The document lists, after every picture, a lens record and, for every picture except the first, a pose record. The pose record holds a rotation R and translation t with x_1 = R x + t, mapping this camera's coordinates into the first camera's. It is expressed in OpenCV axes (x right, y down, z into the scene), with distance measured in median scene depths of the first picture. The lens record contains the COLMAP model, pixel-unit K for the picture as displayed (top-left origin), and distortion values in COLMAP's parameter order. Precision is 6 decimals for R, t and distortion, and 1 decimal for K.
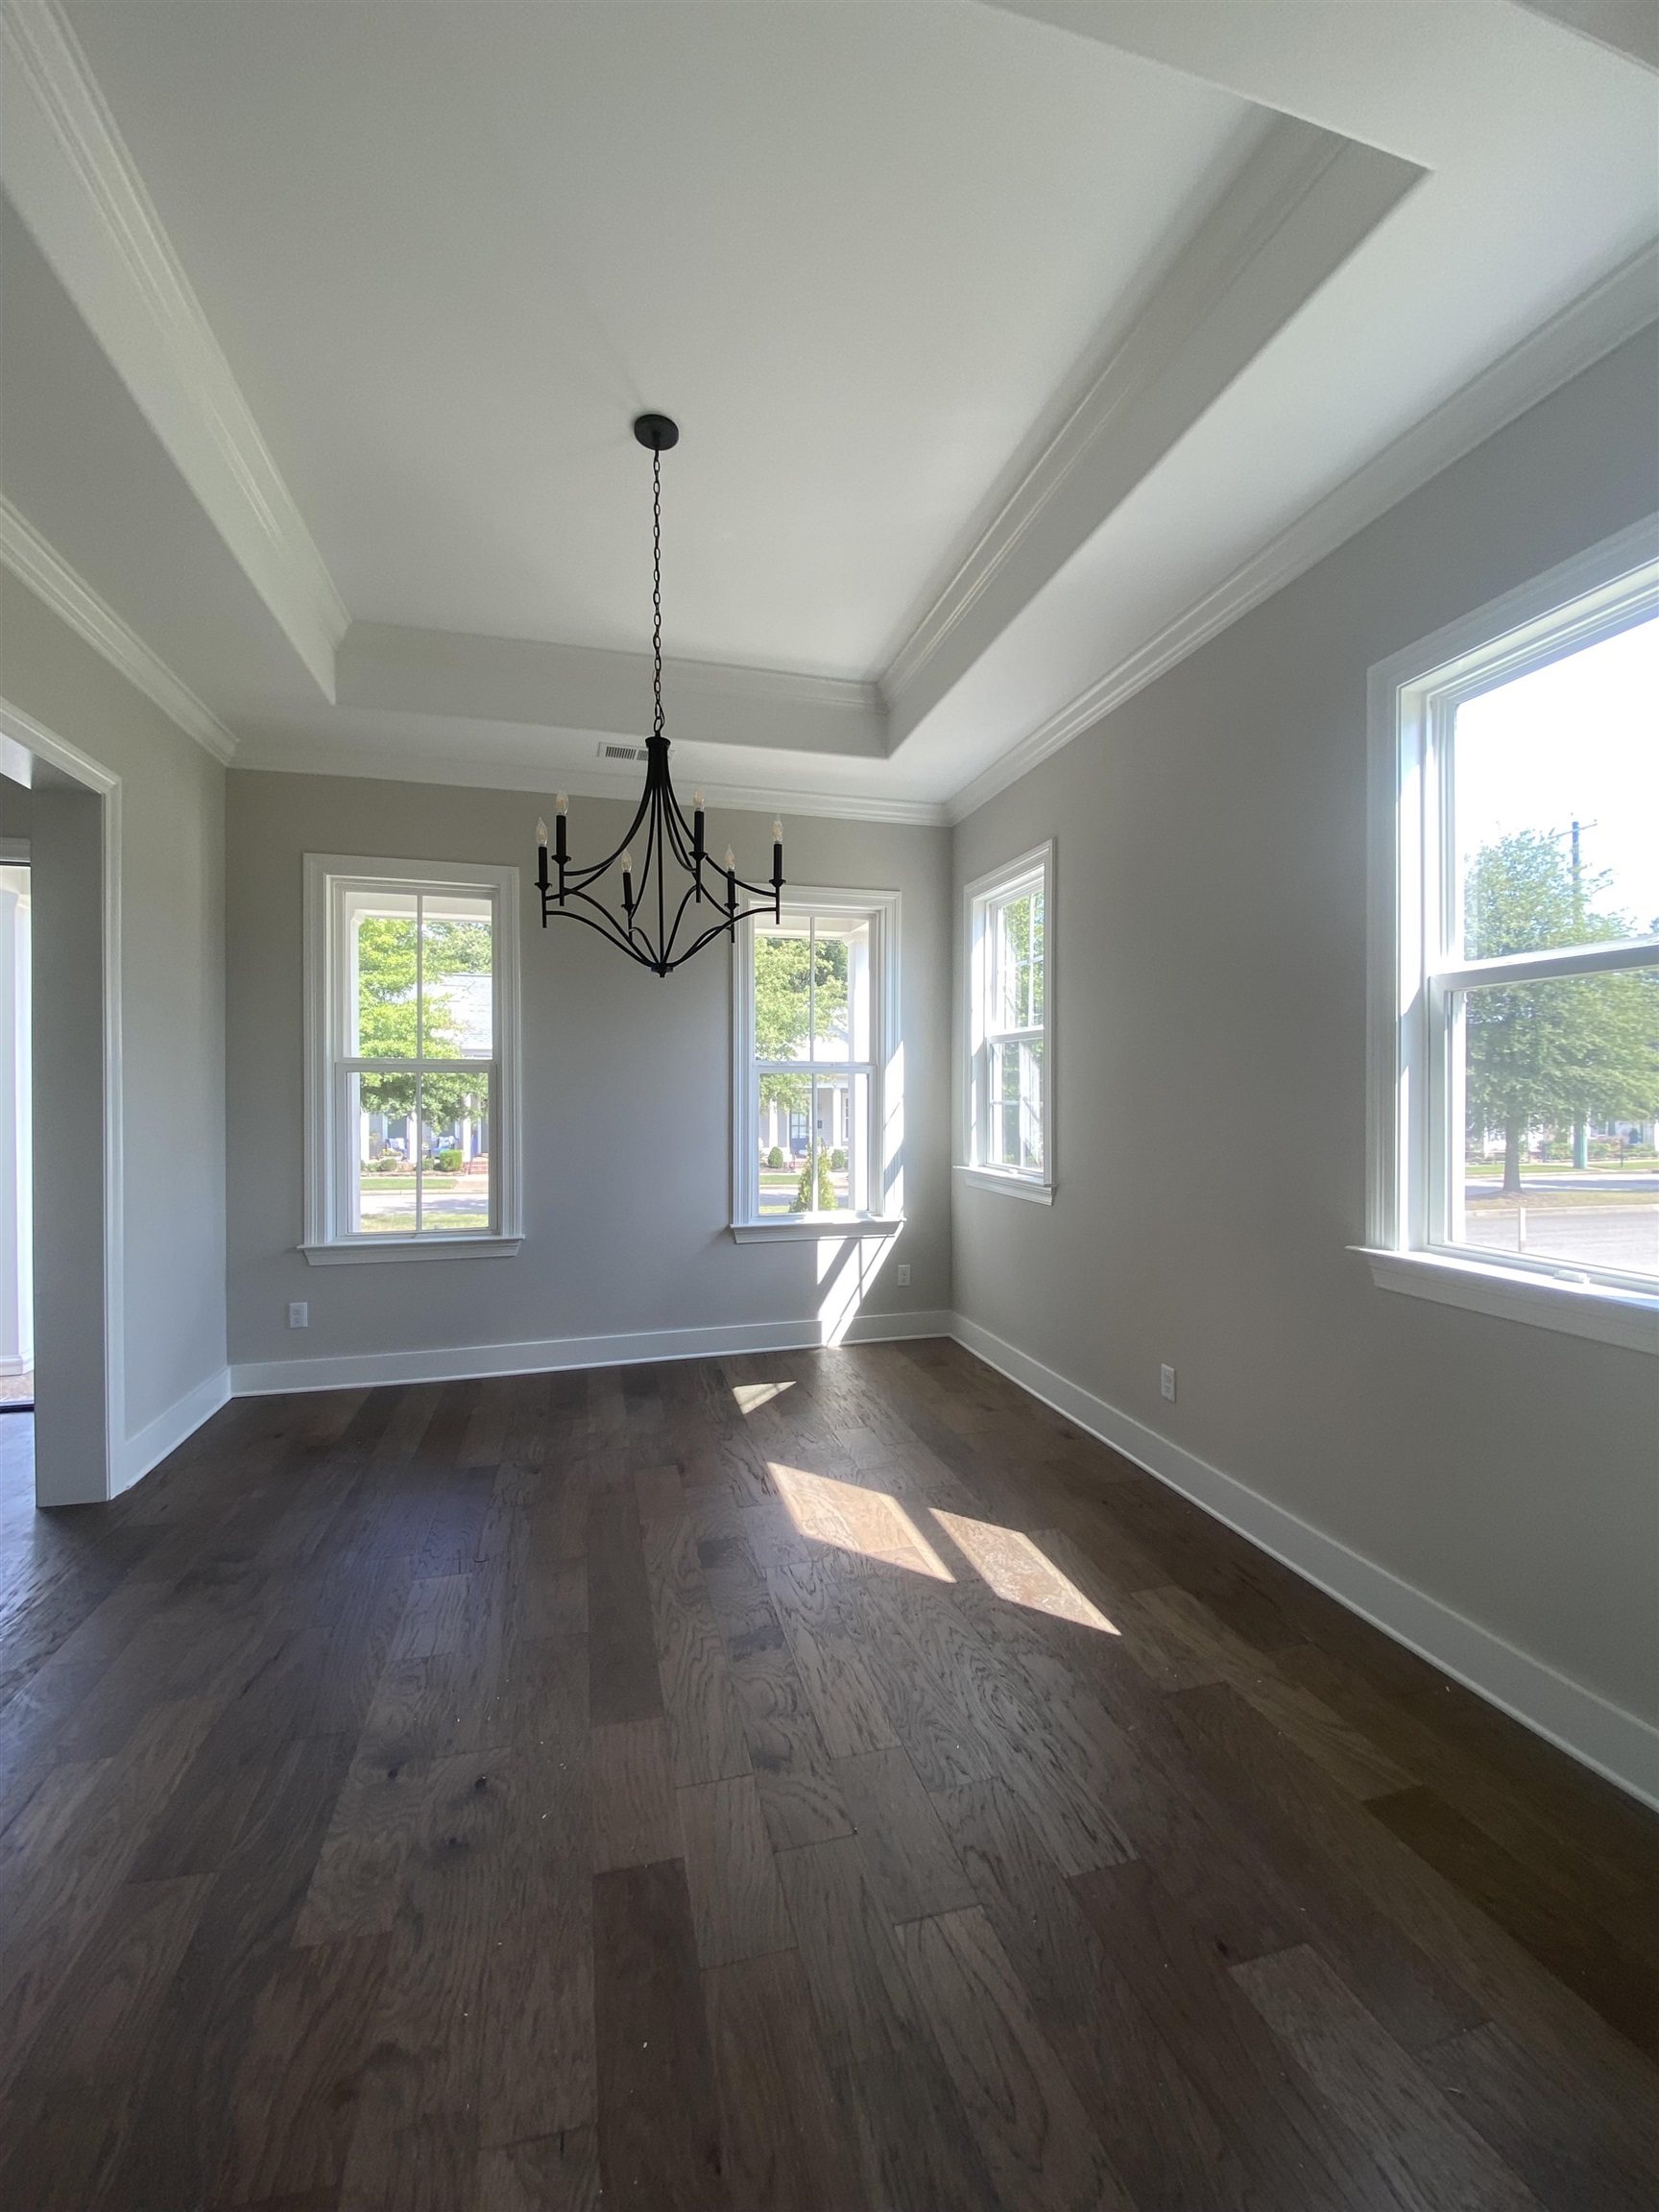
lens RADIAL K [[899.9, 0, 828.0], [0, 899.9, 1098.2], [0, 0, 1]] dist [-0.004823, -0.000324]
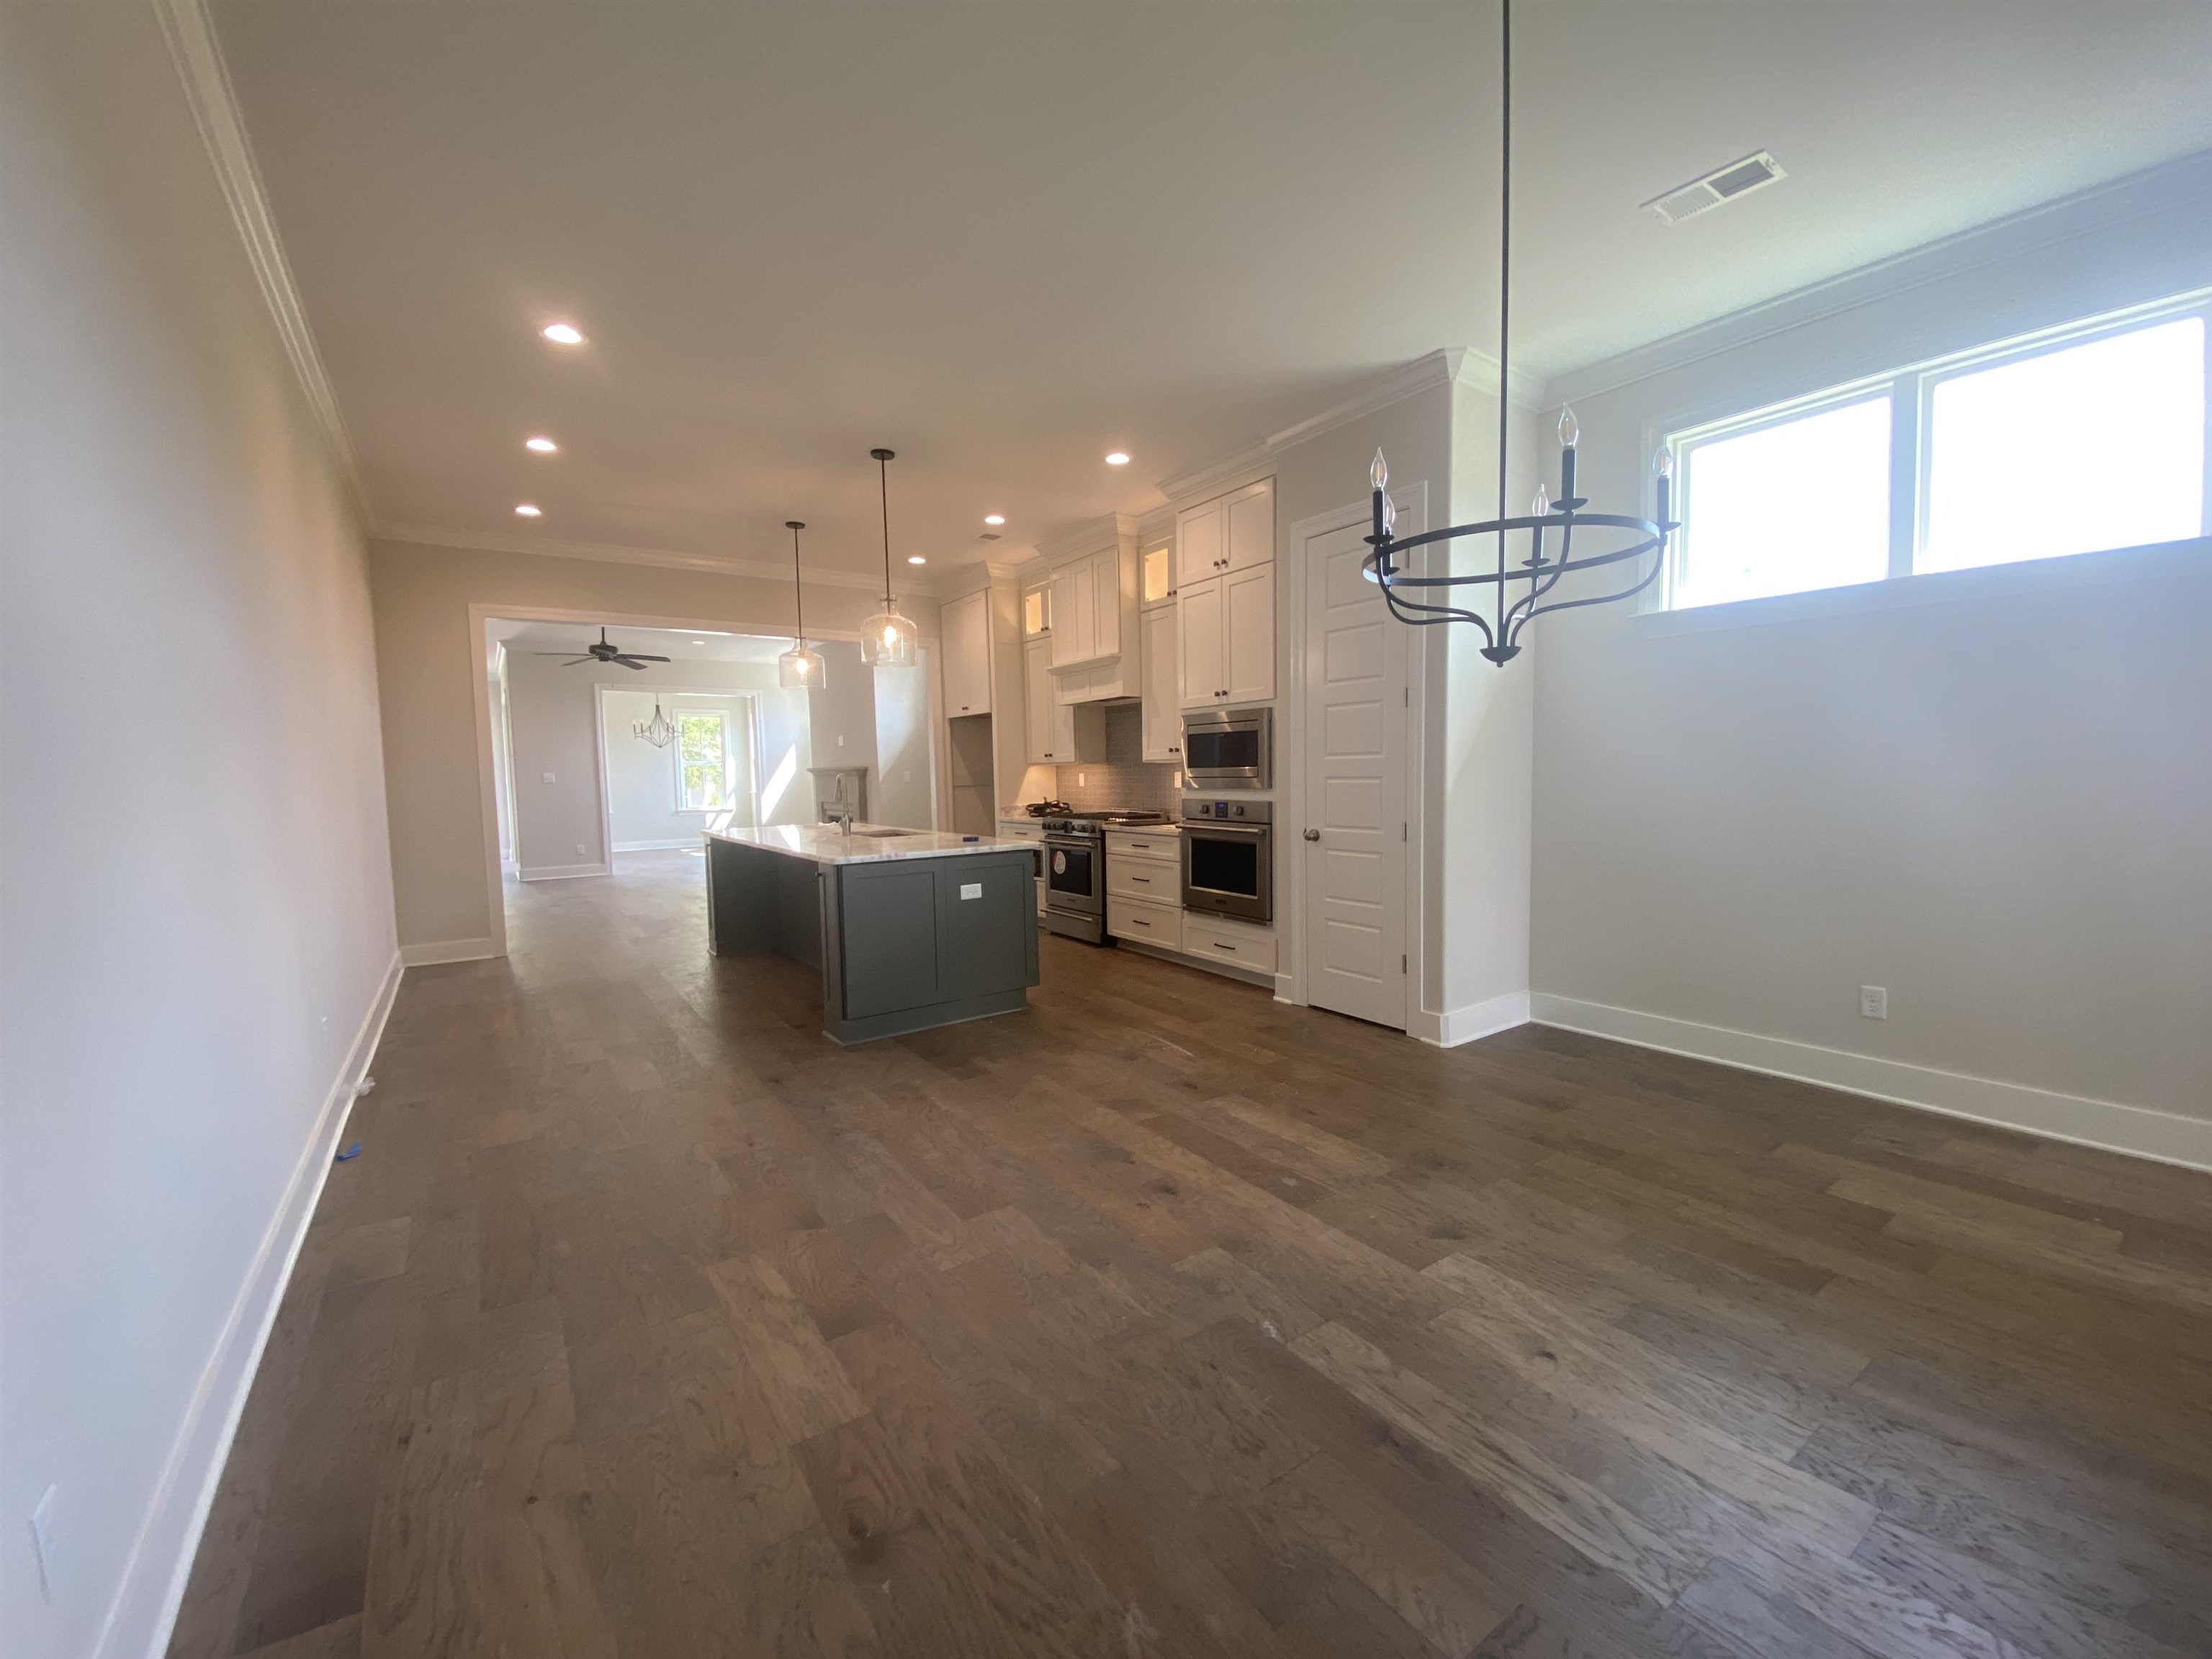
lens RADIAL K [[899.9, 0, 1103.9], [0, 899.9, 827.3], [0, 0, 1]] dist [-0.004823, -0.000324]
pose [[0.943979, -0.038678, 0.327731, 0.408606], [0.018716, 0.997784, 0.063845, 0.032436], [-0.329474, -0.054135, 0.942611, -3.744882]]
